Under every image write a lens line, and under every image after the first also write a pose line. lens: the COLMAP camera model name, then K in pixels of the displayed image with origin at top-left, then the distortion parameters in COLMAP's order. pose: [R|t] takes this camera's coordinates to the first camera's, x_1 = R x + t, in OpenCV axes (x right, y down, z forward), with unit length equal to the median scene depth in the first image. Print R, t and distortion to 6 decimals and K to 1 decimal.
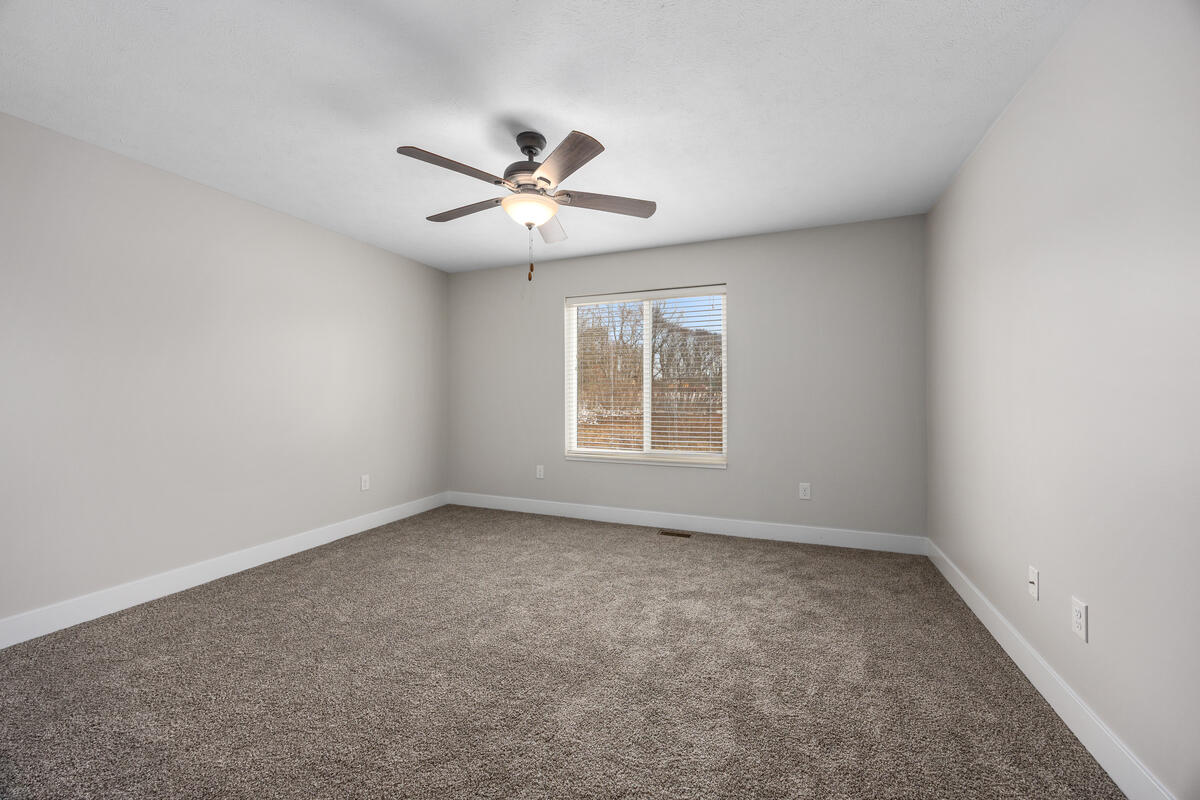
lens RADIAL K [[452.8, 0, 602.6], [0, 452.8, 394.9], [0, 0, 1]] dist [-0.008106, 0.000408]
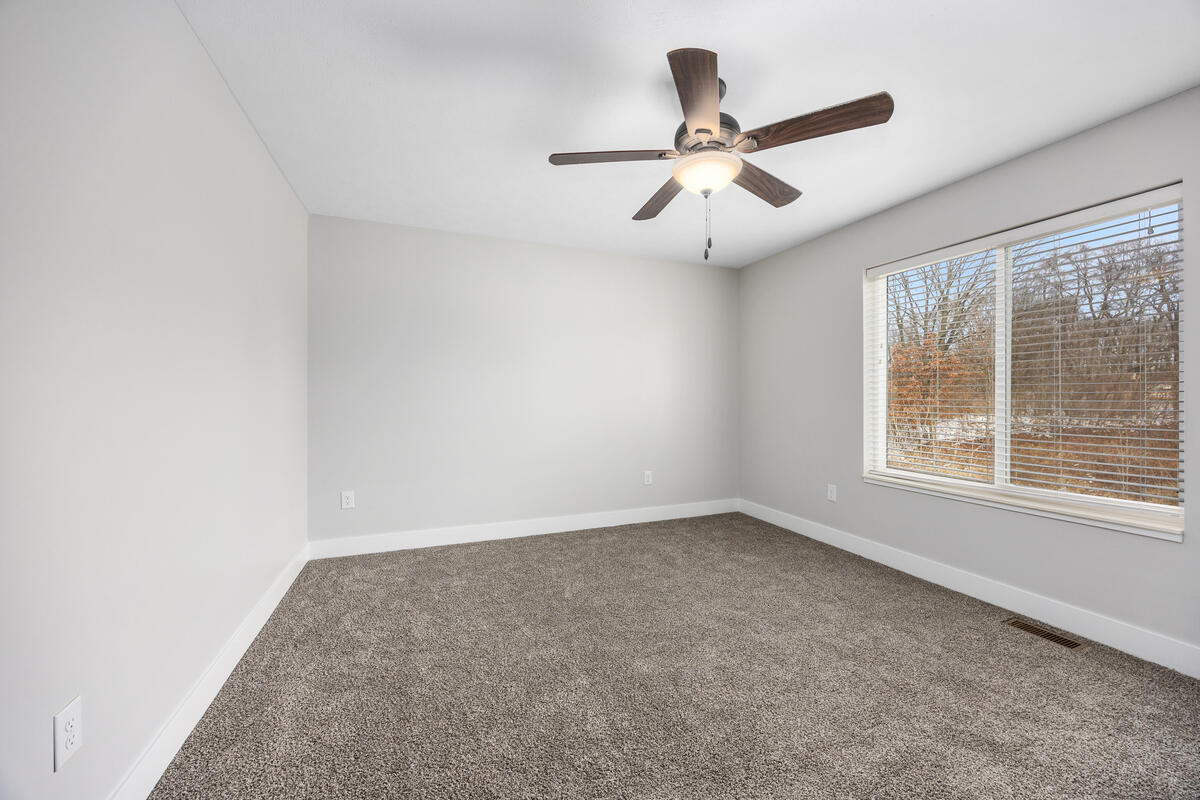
lens RADIAL K [[452.8, 0, 602.6], [0, 452.8, 394.9], [0, 0, 1]] dist [-0.008106, 0.000408]
pose [[0.684964, -0.001401, -0.728576, 0.221814], [-0.000778, 0.999996, -0.002654, -0.000932], [0.728577, 0.002385, 0.684960, 0.206386]]
